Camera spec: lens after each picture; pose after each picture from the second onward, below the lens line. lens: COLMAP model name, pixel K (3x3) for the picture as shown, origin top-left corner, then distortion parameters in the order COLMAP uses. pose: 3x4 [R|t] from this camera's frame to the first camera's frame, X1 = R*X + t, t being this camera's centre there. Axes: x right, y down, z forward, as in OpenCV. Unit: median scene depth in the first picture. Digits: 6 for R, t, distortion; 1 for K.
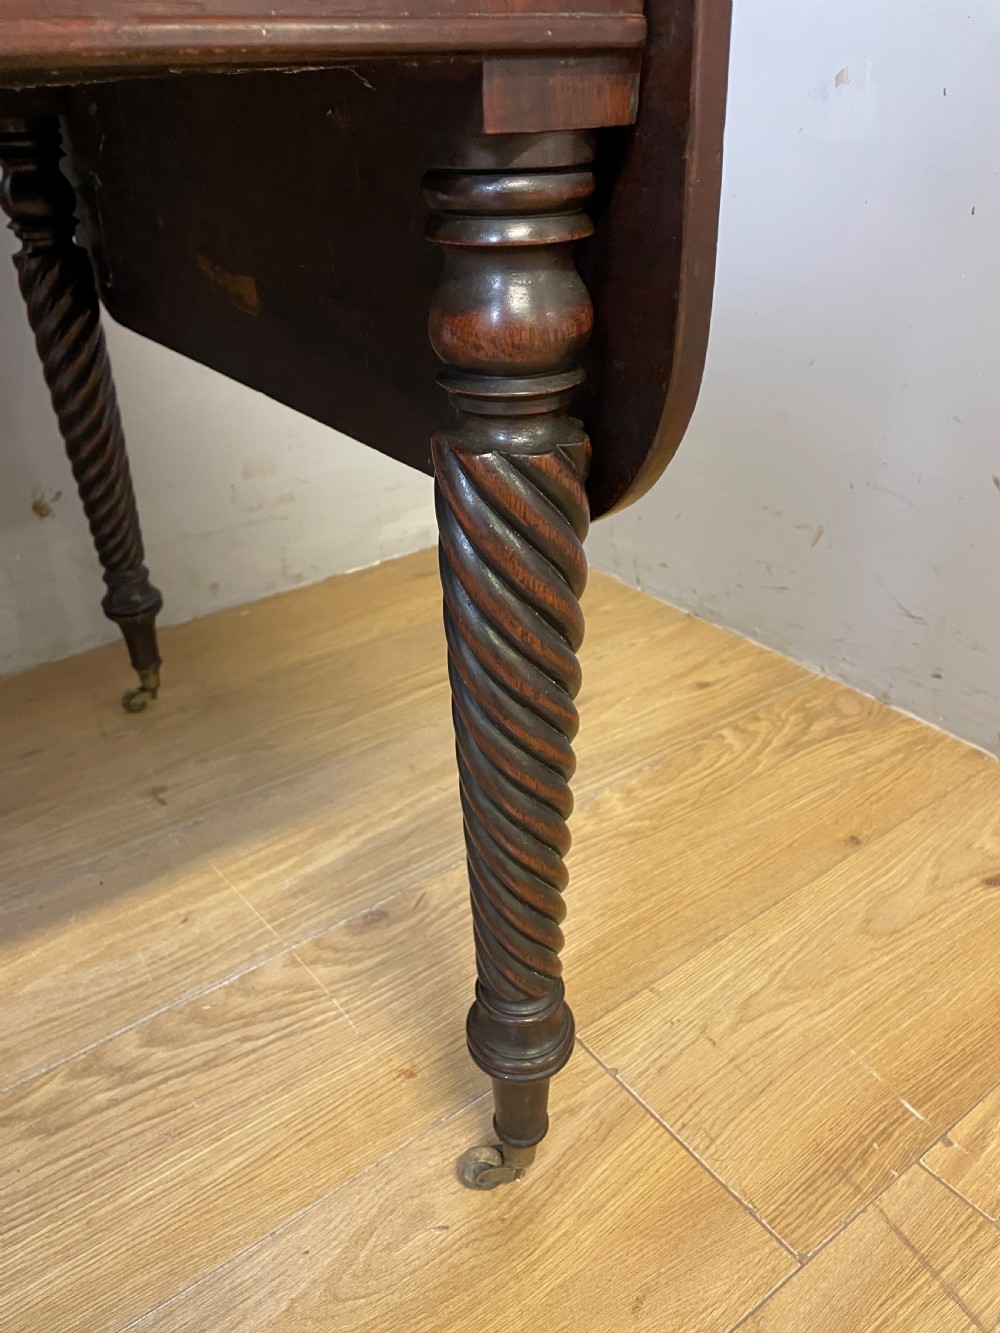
lens RADIAL K [[1013.0, 0, 492.8], [0, 1013.0, 662.2], [0, 0, 1]] dist [0.094156, -0.119476]
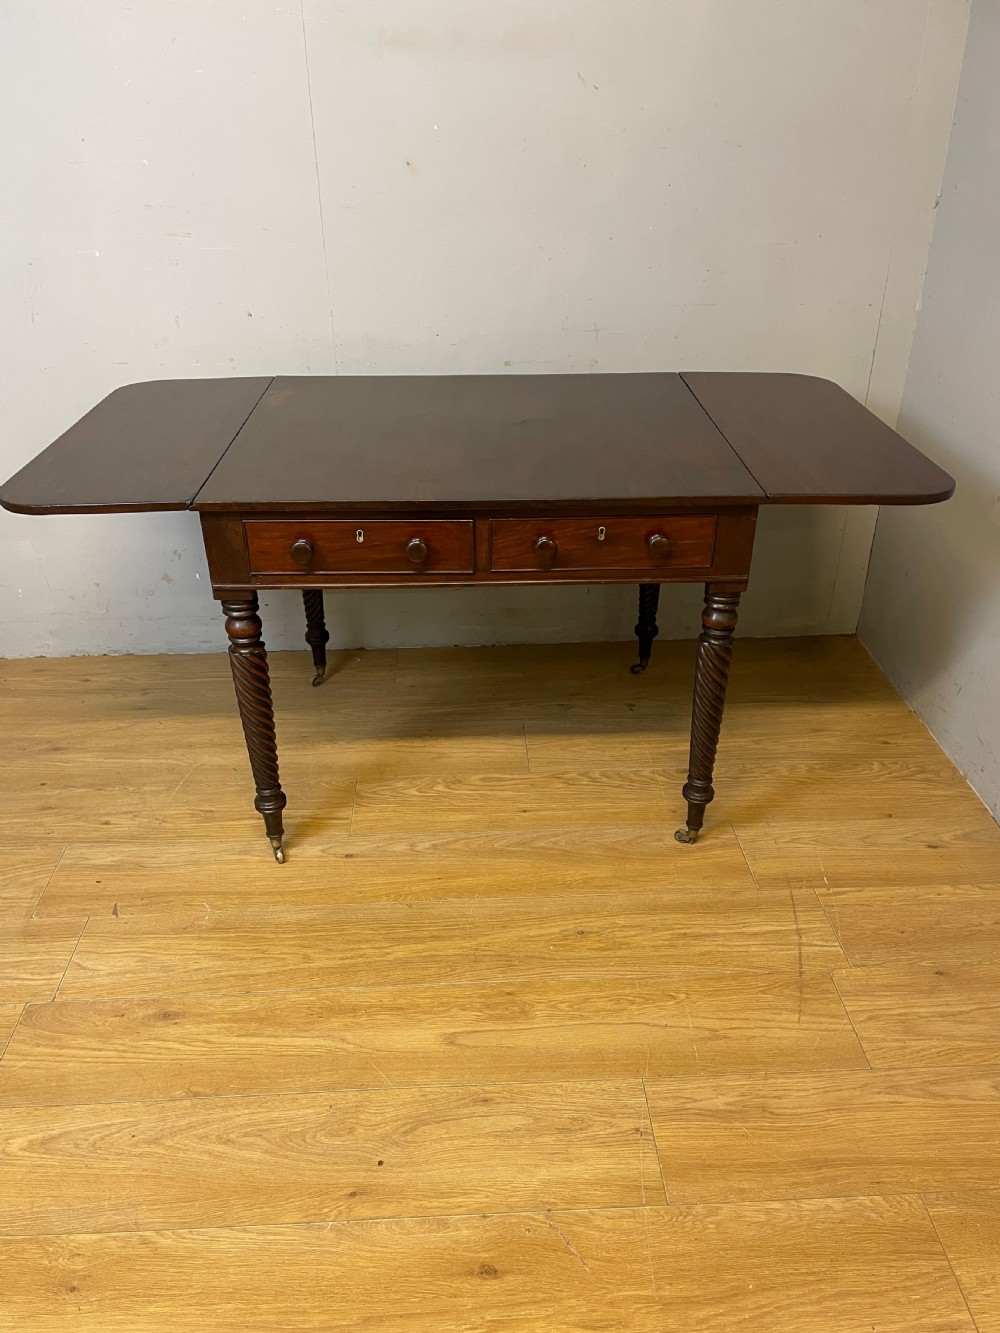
lens RADIAL K [[1013.0, 0, 498.4], [0, 1013.0, 673.4], [0, 0, 1]] dist [0.094156, -0.119476]
pose [[0.832341, 0.297453, -0.467687, 0.735485], [-0.289754, 0.952829, 0.090333, -0.108869], [0.472495, 0.060327, 0.879266, -1.835648]]
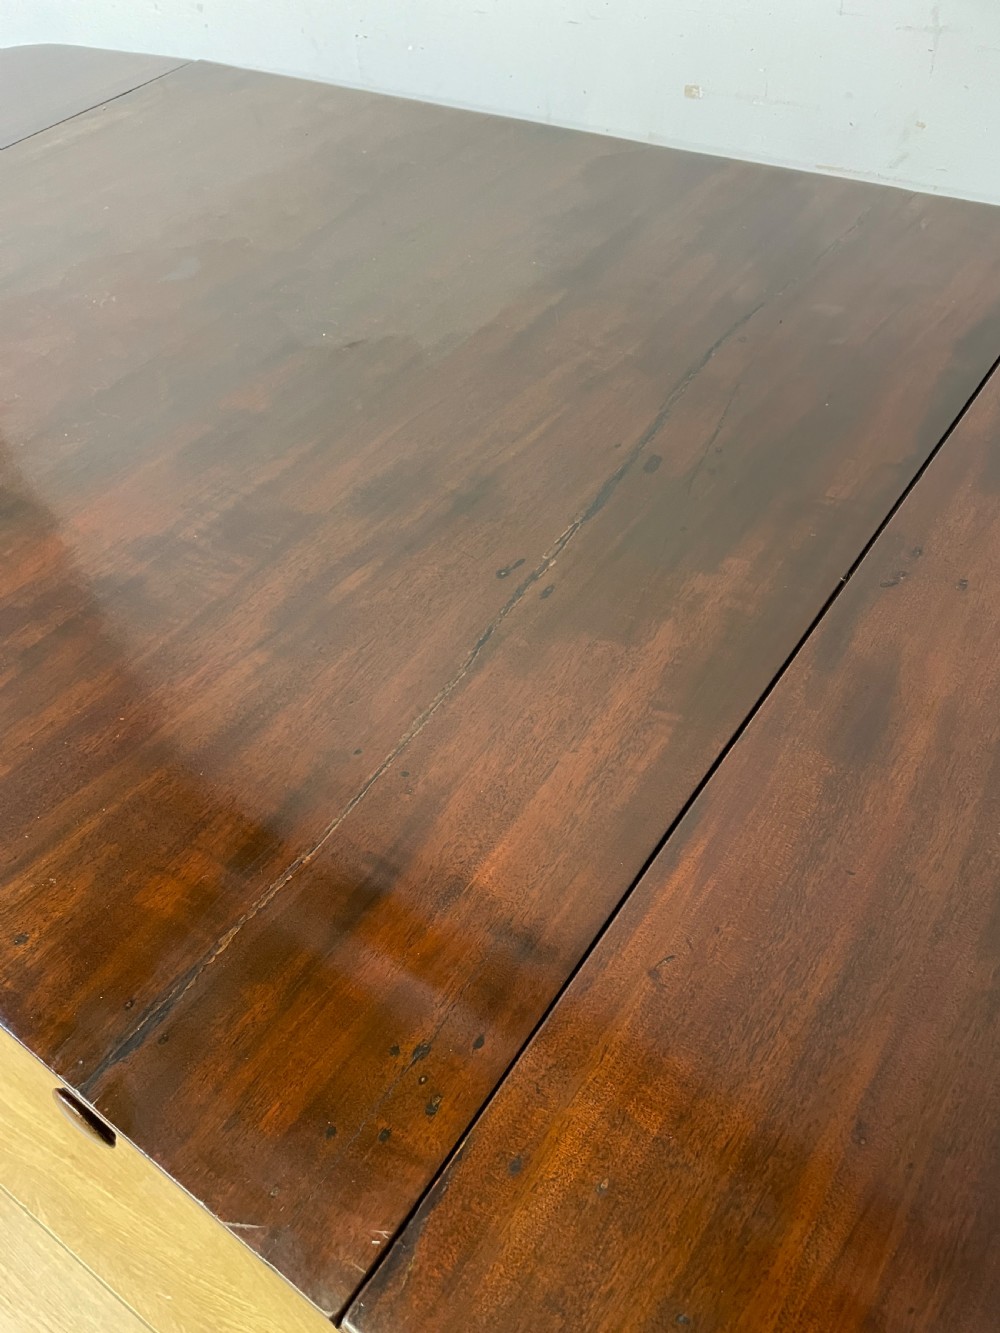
lens RADIAL K [[1057.5, 0, 488.7], [0, 1057.5, 669.8], [0, 0, 1]] dist [-0.003149, -0.012452]
pose [[0.326248, 0.698391, -0.637035, 0.195409], [-0.398742, 0.712693, 0.577126, -0.903789], [0.857069, 0.065726, 0.510992, 0.135547]]
